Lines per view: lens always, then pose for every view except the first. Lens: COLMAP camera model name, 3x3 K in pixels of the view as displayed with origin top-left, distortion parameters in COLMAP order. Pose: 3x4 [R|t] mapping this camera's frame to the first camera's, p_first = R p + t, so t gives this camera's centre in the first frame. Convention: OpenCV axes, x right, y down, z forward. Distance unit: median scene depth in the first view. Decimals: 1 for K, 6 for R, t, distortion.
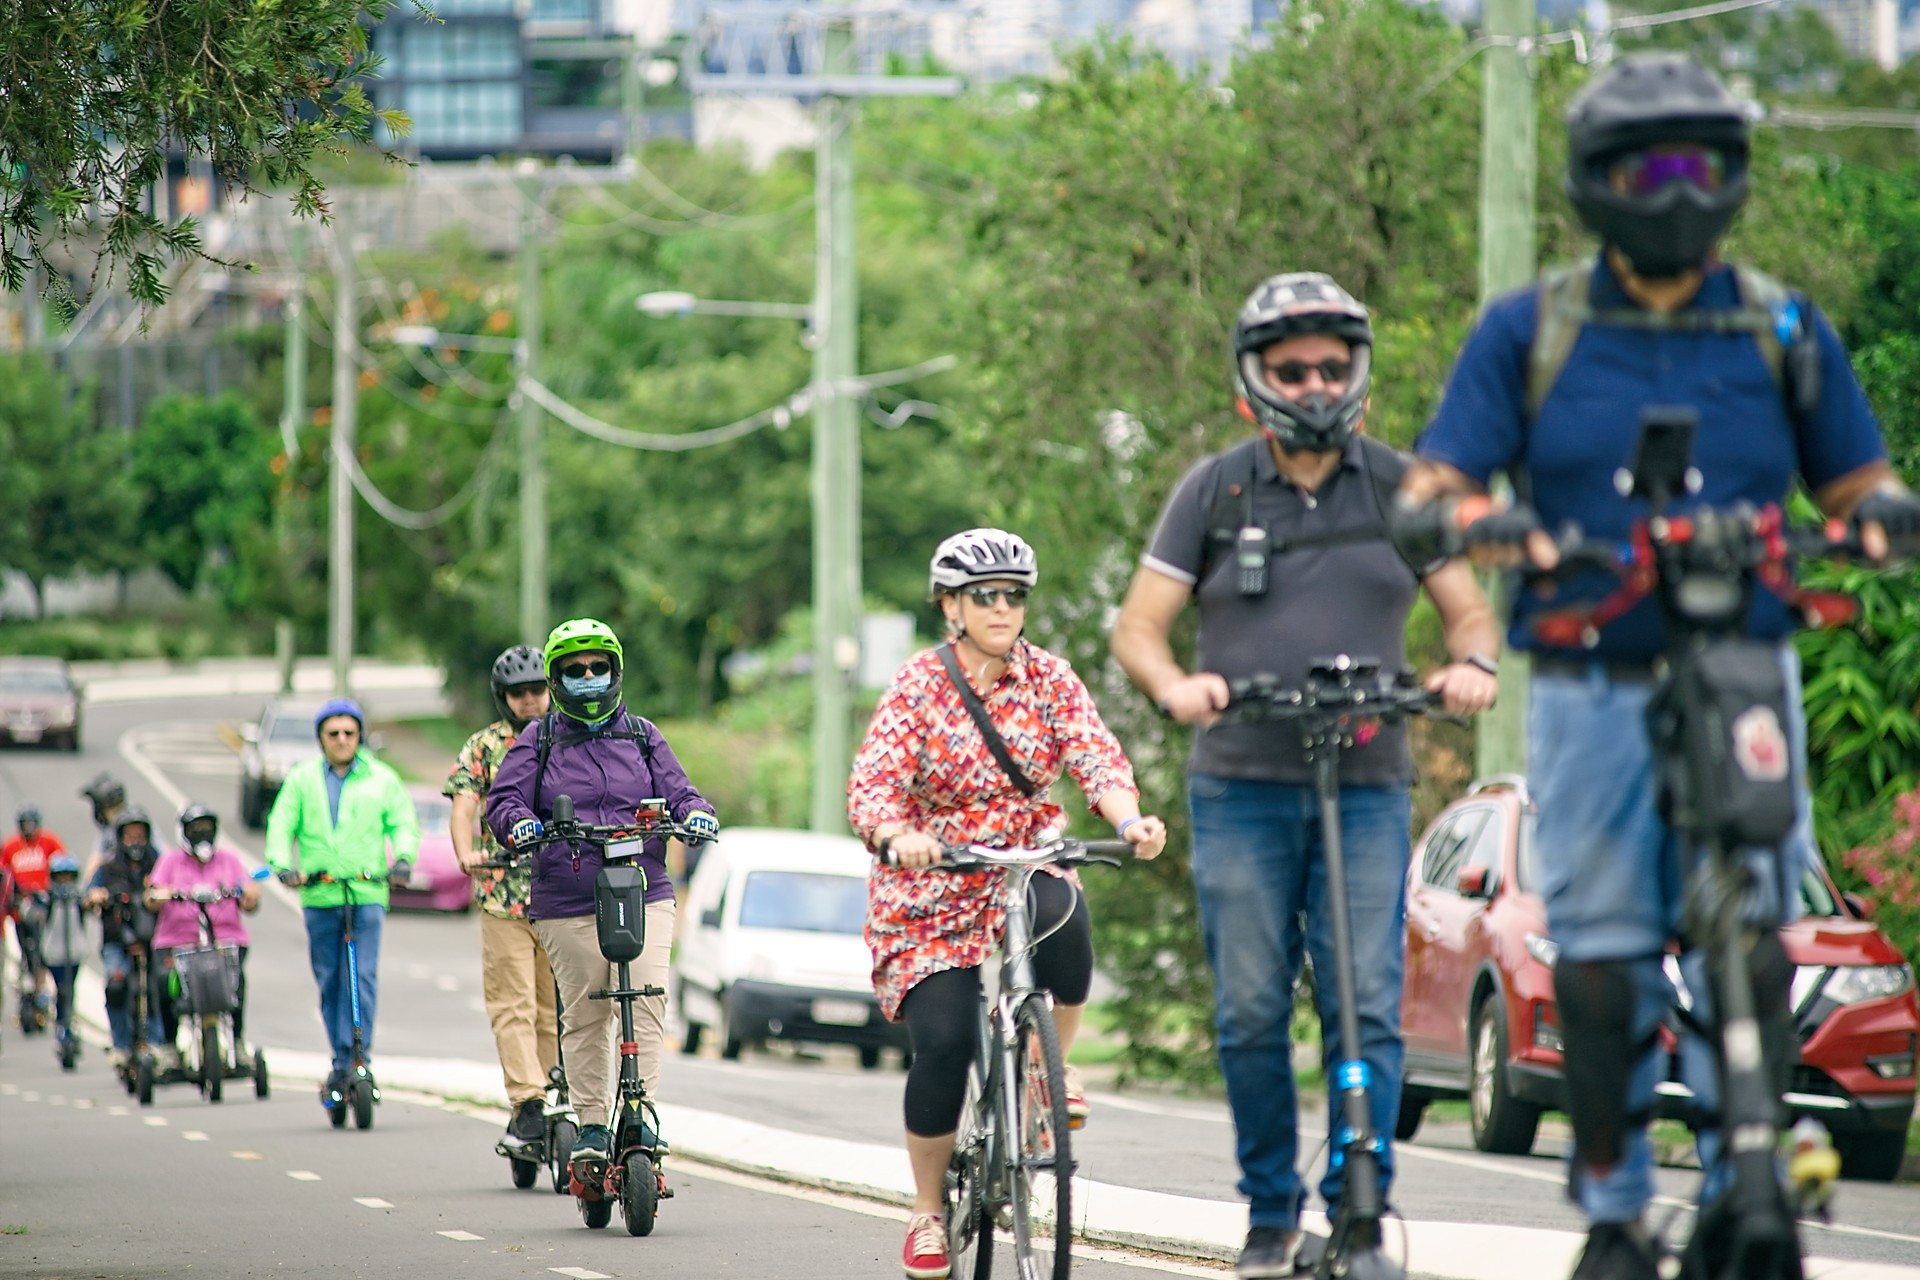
lens RADIAL K [[6717.8, 0, 960.0], [0, 6717.8, 640.0], [0, 0, 1]] dist [0.302078, -0.077487]
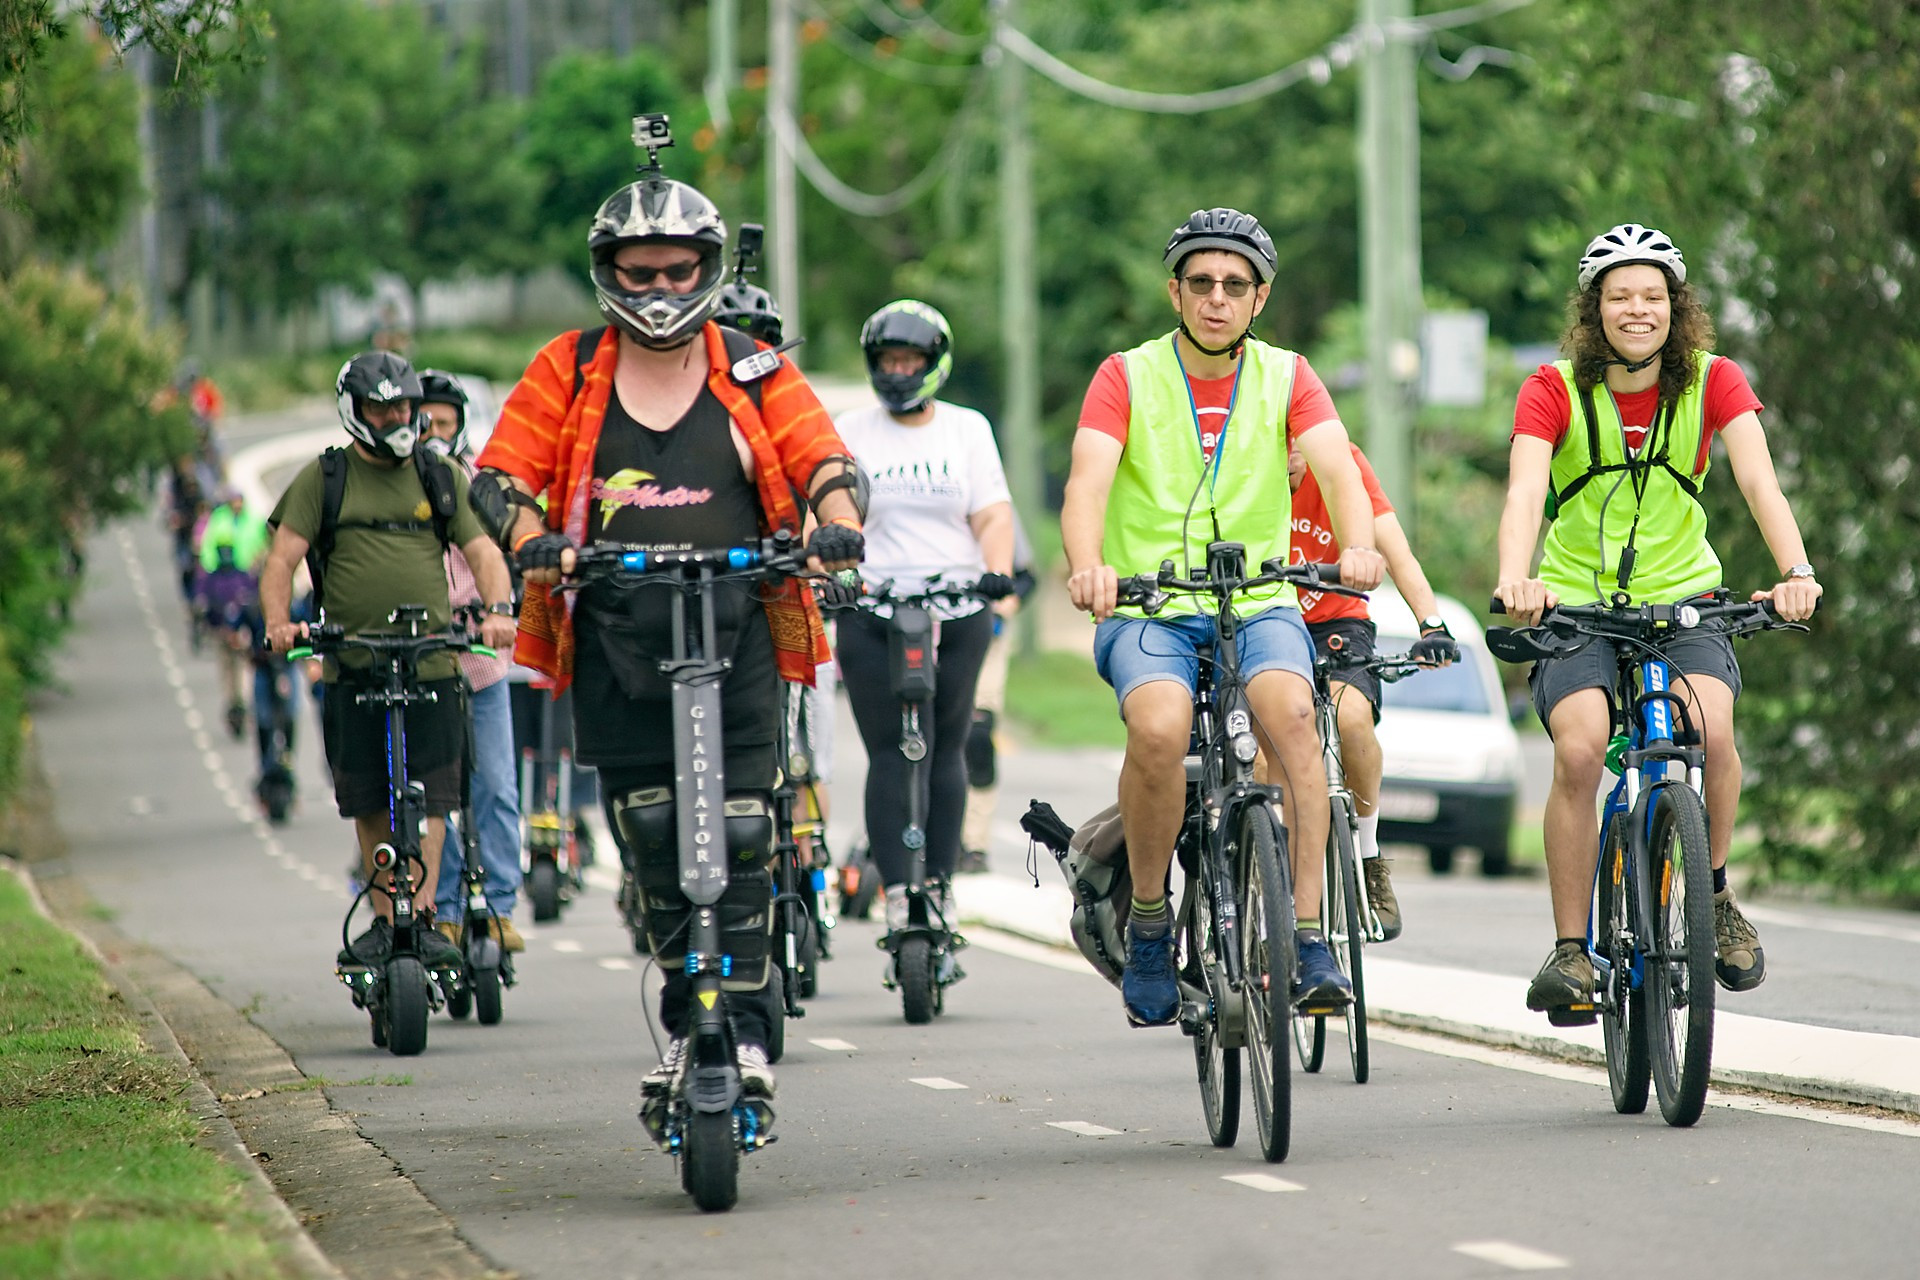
lens RADIAL K [[7802.4, 0, 961.9], [0, 7802.4, 595.5], [0, 0, 1]] dist [0.336689, -0.990879]
pose [[0.997636, -0.011344, -0.067776, -0.006566], [0.013574, 0.999378, 0.032539, -0.001131], [0.067364, -0.033382, 0.997170, 0.057594]]
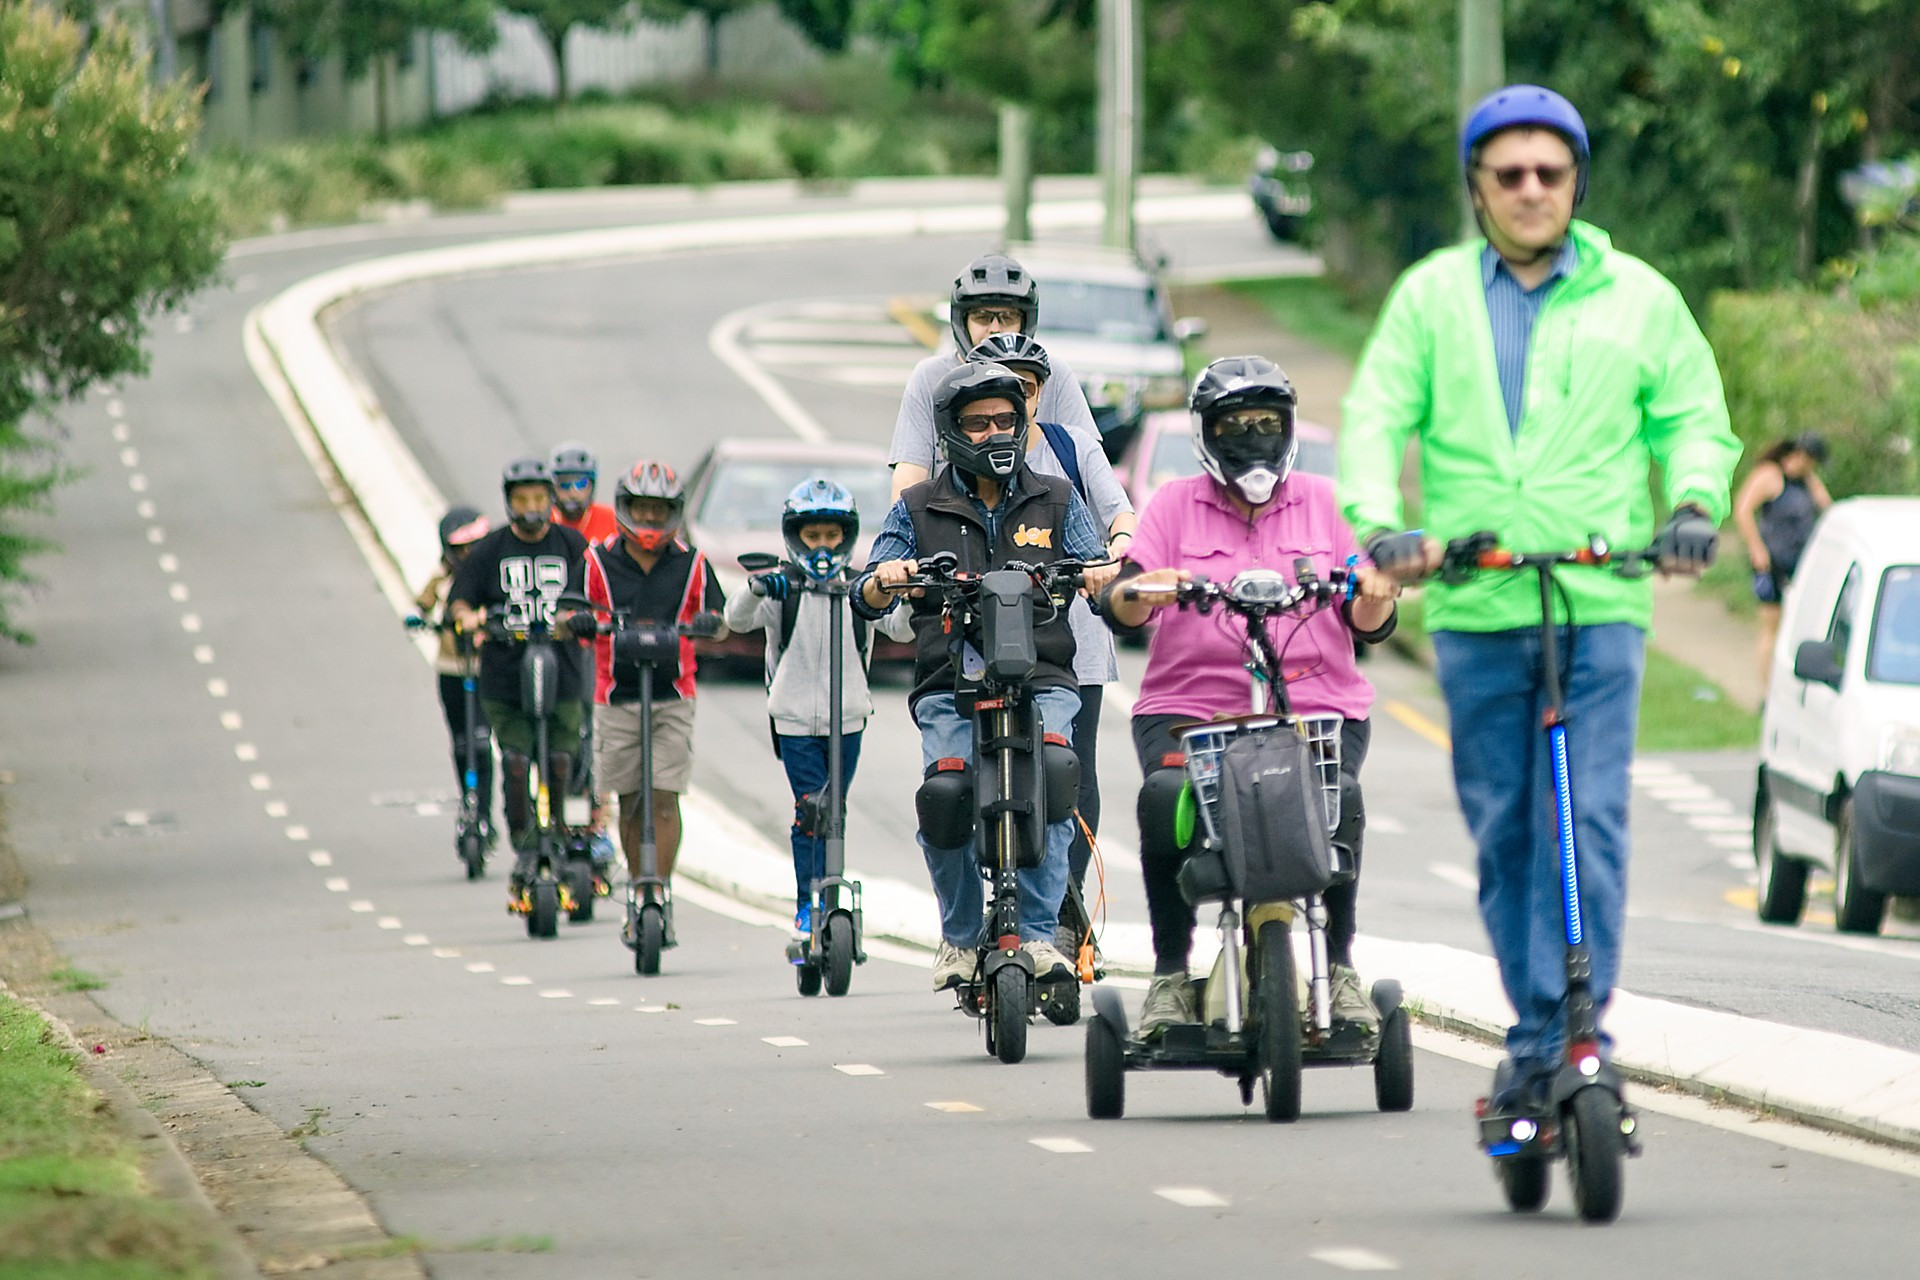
lens RADIAL K [[9773.5, 0, 1060.5], [0, 9773.5, 642.1], [0, 0, 1]] dist [0.275644, 1.112139]
pose [[0.995001, -0.000415, -0.099863, -0.019126], [0.003658, 0.999472, 0.032293, 0.014953], [0.099797, -0.032497, 0.994477, 0.228185]]
